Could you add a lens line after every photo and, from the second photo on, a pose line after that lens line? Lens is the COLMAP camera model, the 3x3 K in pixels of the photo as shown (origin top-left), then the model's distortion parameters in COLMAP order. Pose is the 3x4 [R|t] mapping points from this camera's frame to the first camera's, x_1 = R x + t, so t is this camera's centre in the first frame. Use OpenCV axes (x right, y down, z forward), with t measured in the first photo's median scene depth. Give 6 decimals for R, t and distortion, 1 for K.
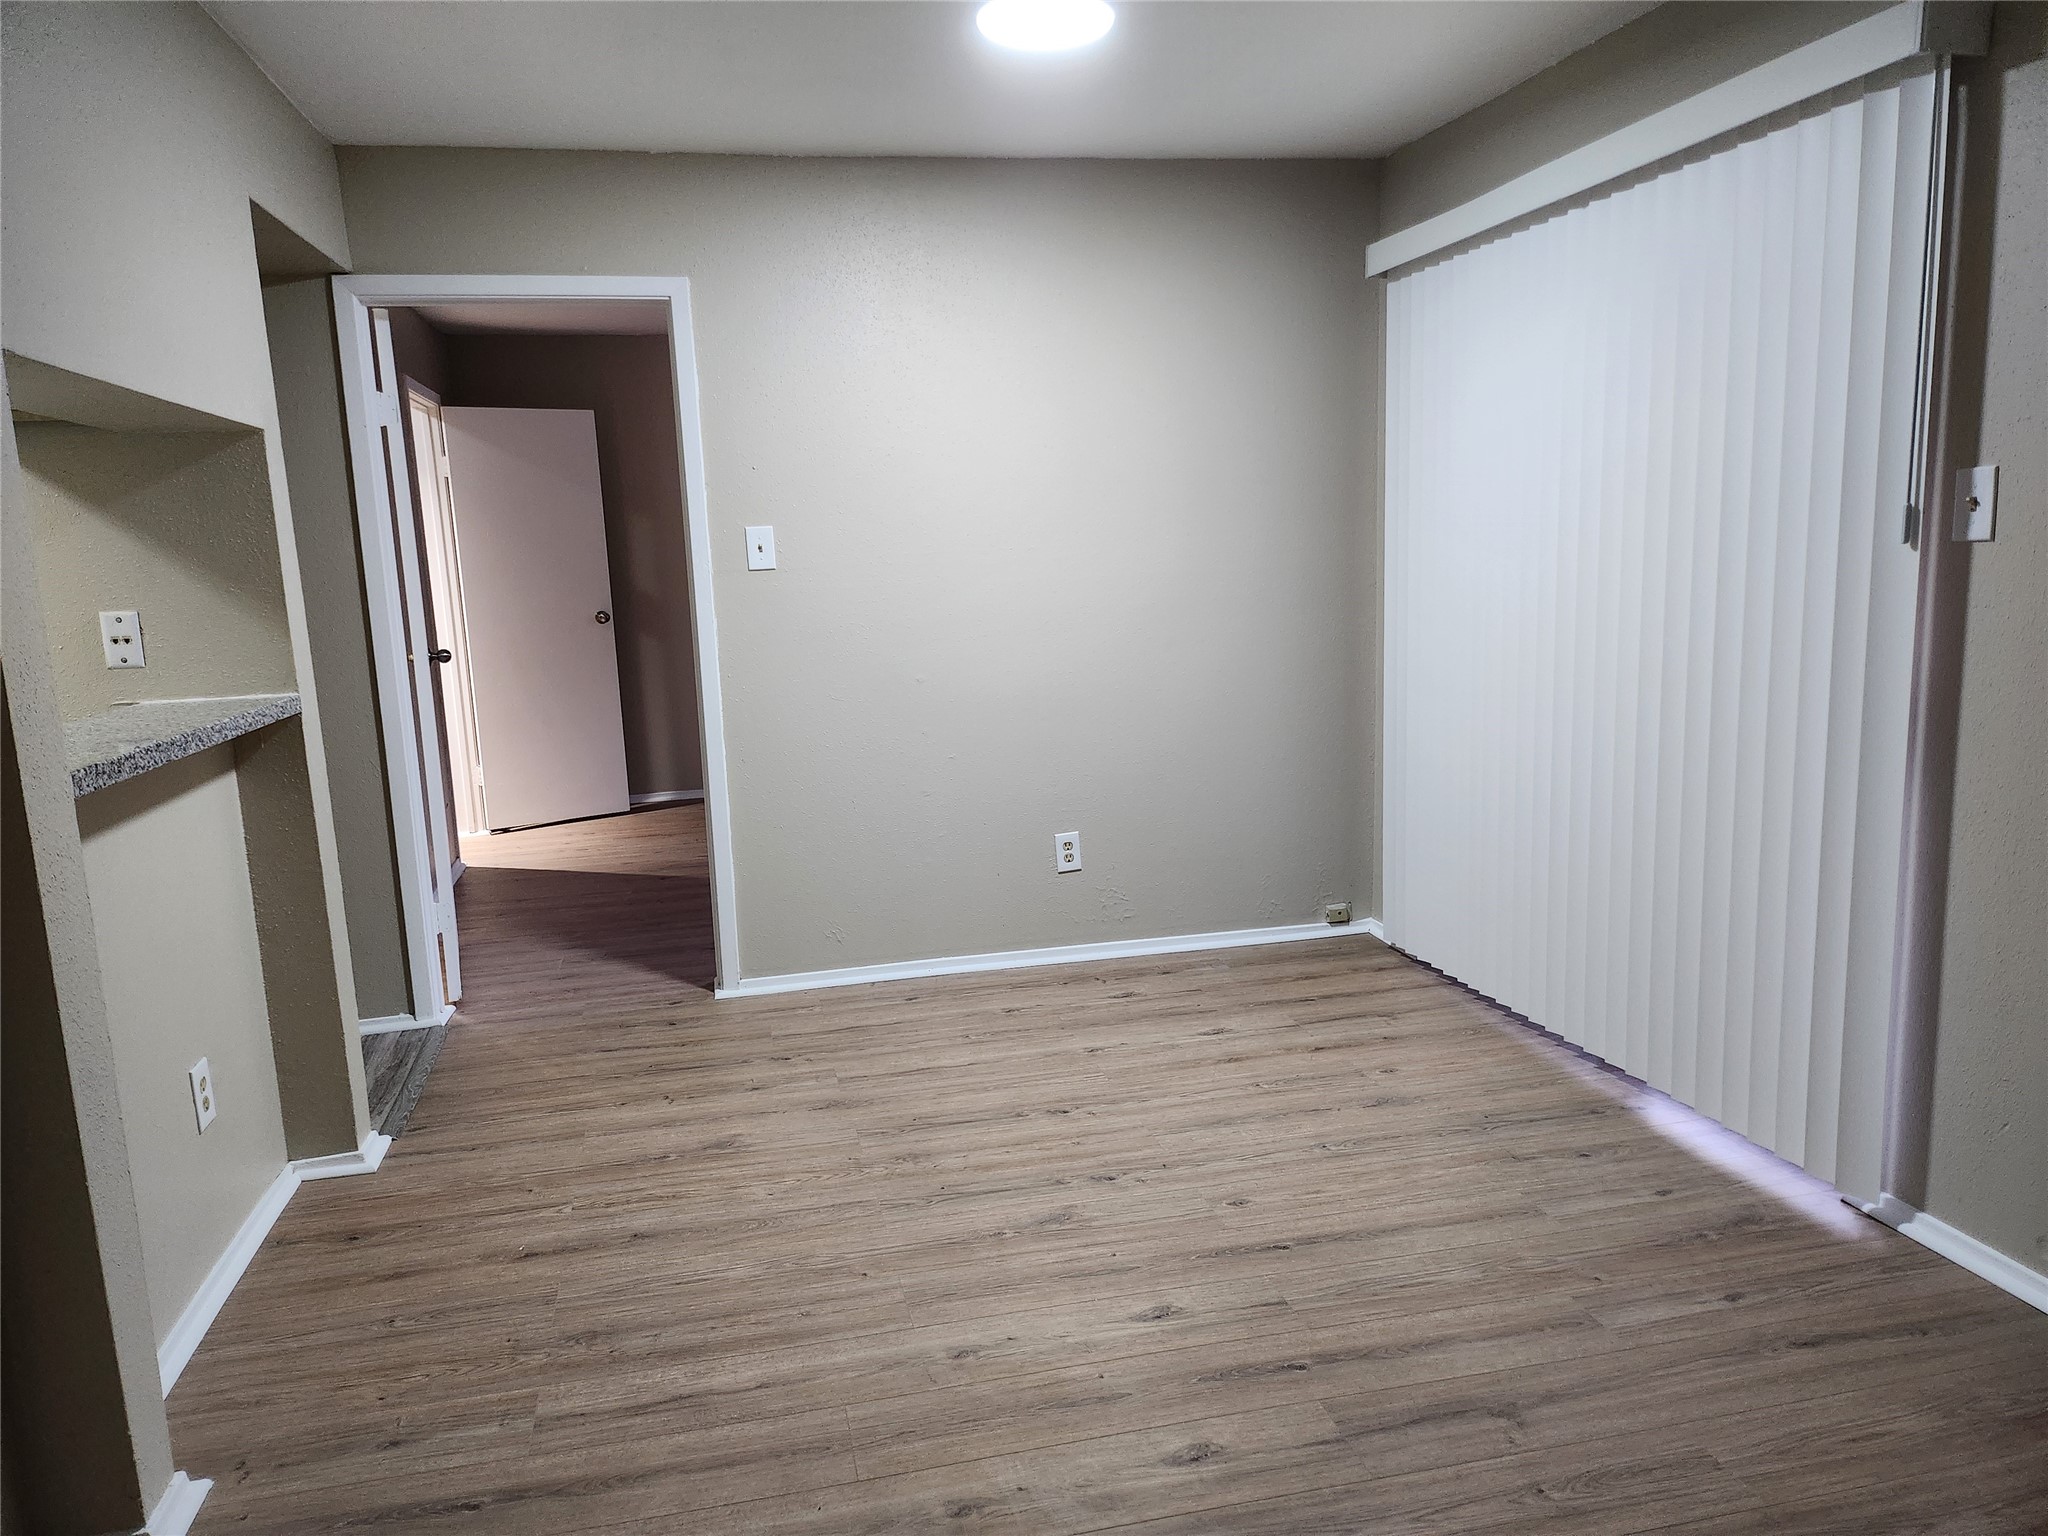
lens RADIAL K [[1435.3, 0, 1010.3], [0, 1435.3, 783.6], [0, 0, 1]] dist [0.082259, -0.080682]
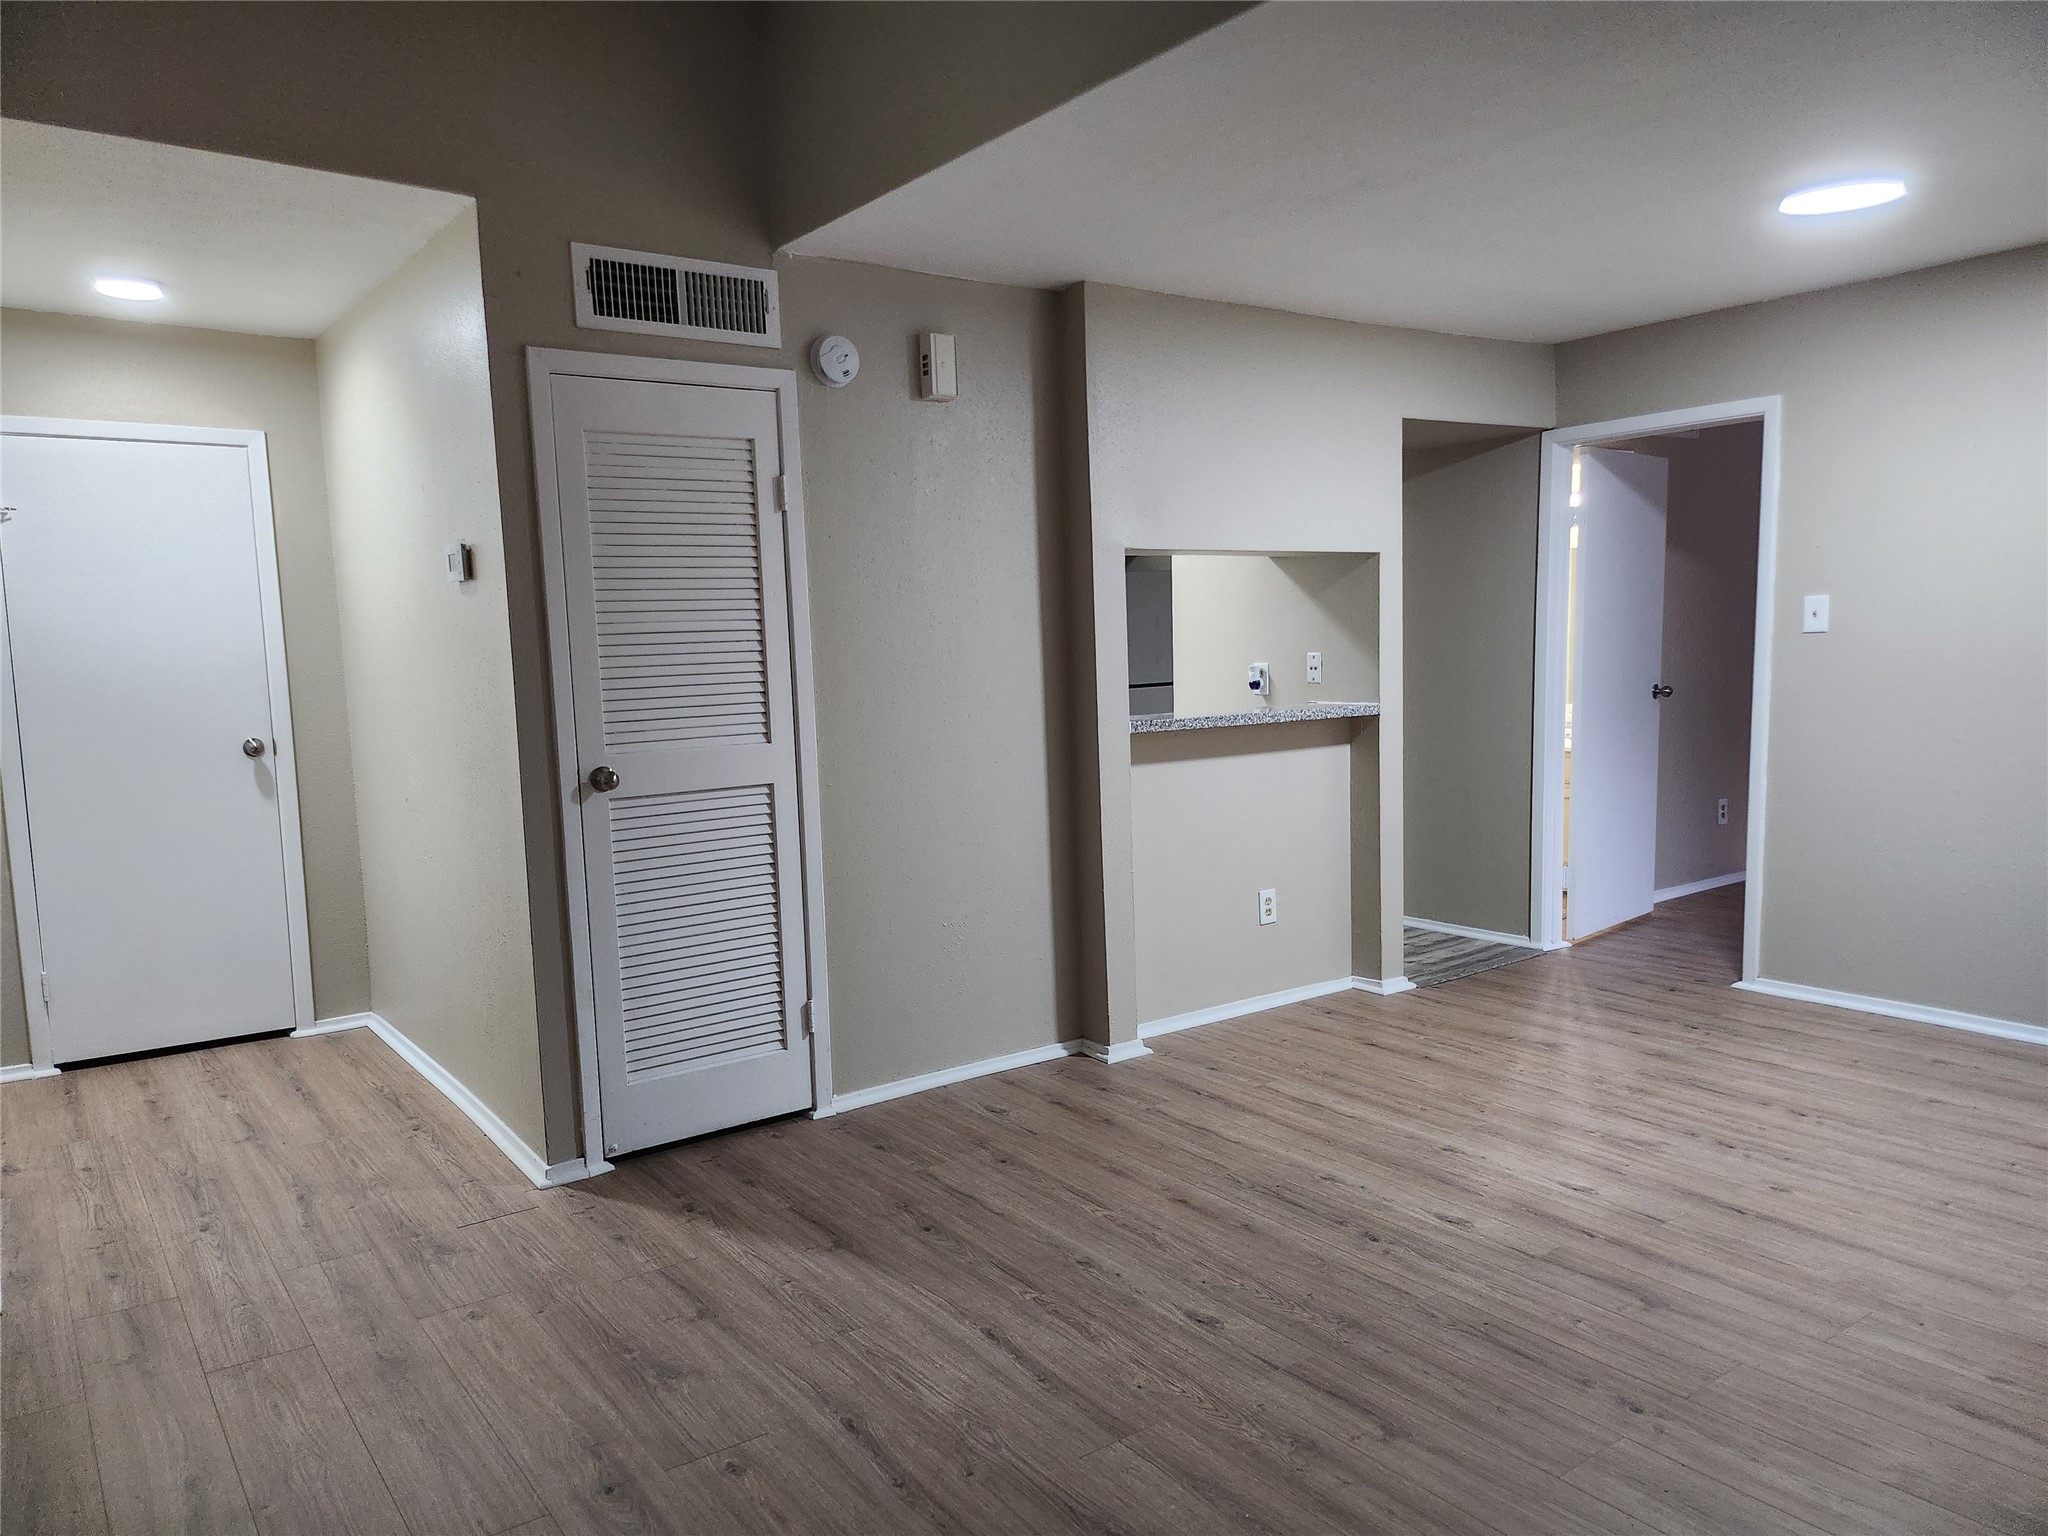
lens RADIAL K [[1438.4, 0, 1029.3], [0, 1438.4, 790.7], [0, 0, 1]] dist [0.079012, -0.075054]
pose [[0.402534, 0.127895, -0.906427, 0.932903], [-0.138398, 0.987312, 0.077846, -0.037146], [0.904883, 0.094112, 0.415127, -0.072571]]
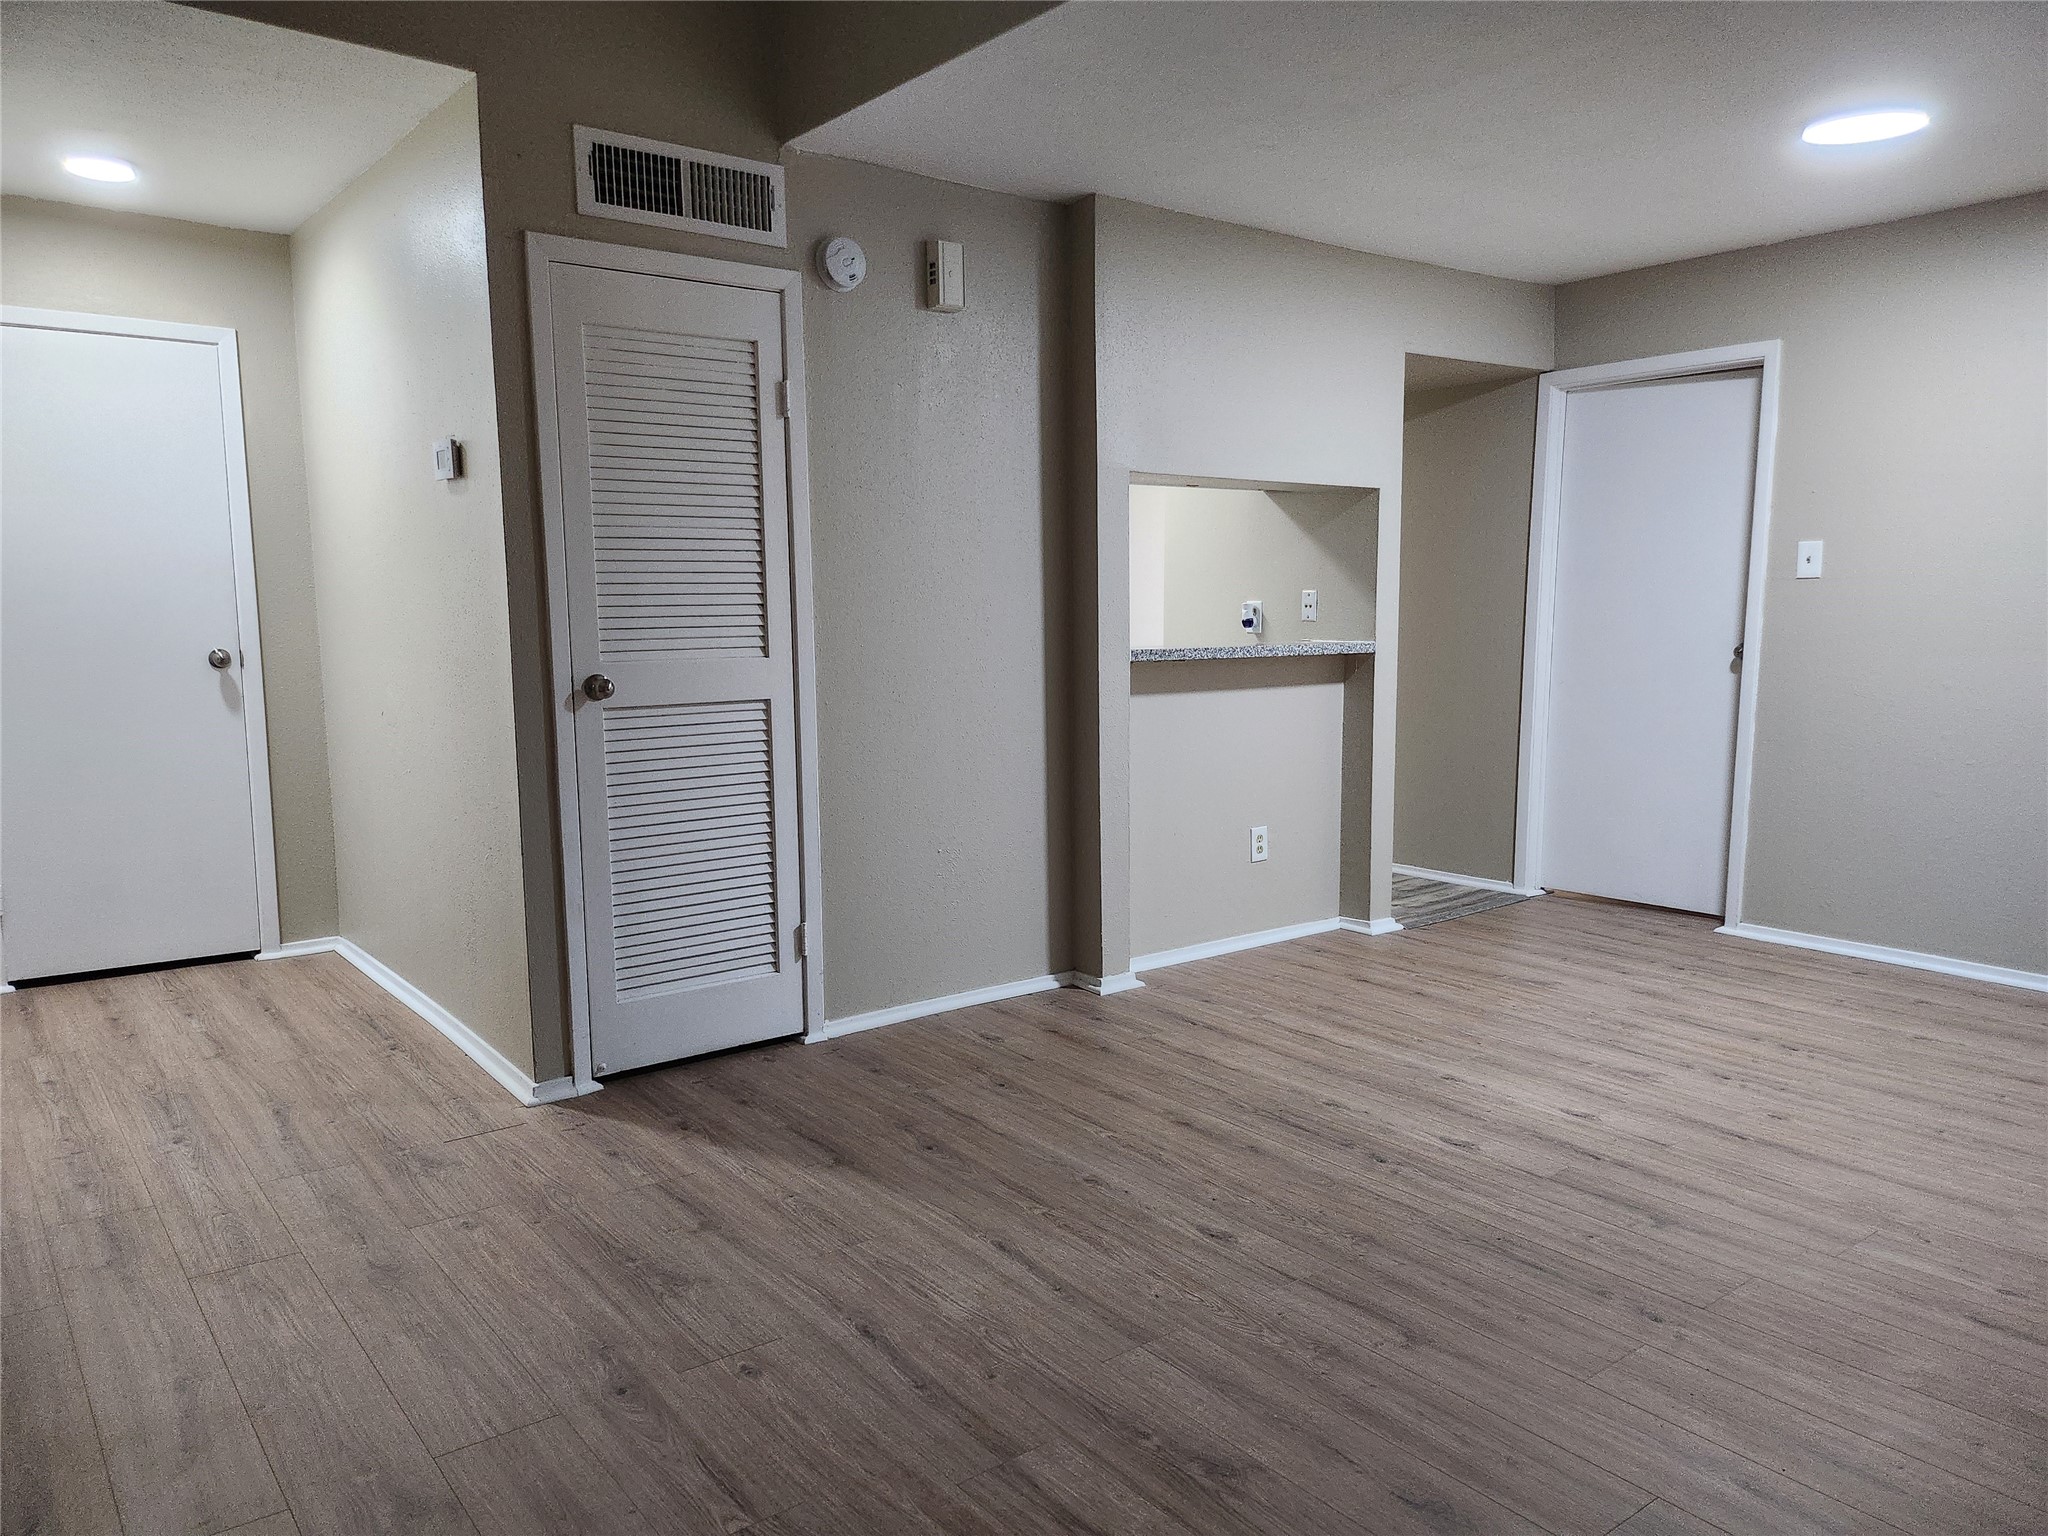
lens RADIAL K [[1446.1, 0, 1037.1], [0, 1446.1, 781.8], [0, 0, 1]] dist [0.071797, -0.069169]
pose [[0.432868, 0.151696, -0.888602, 0.904205], [-0.160227, 0.982991, 0.089758, 0.010074], [0.887104, 0.103525, 0.449811, -0.100592]]
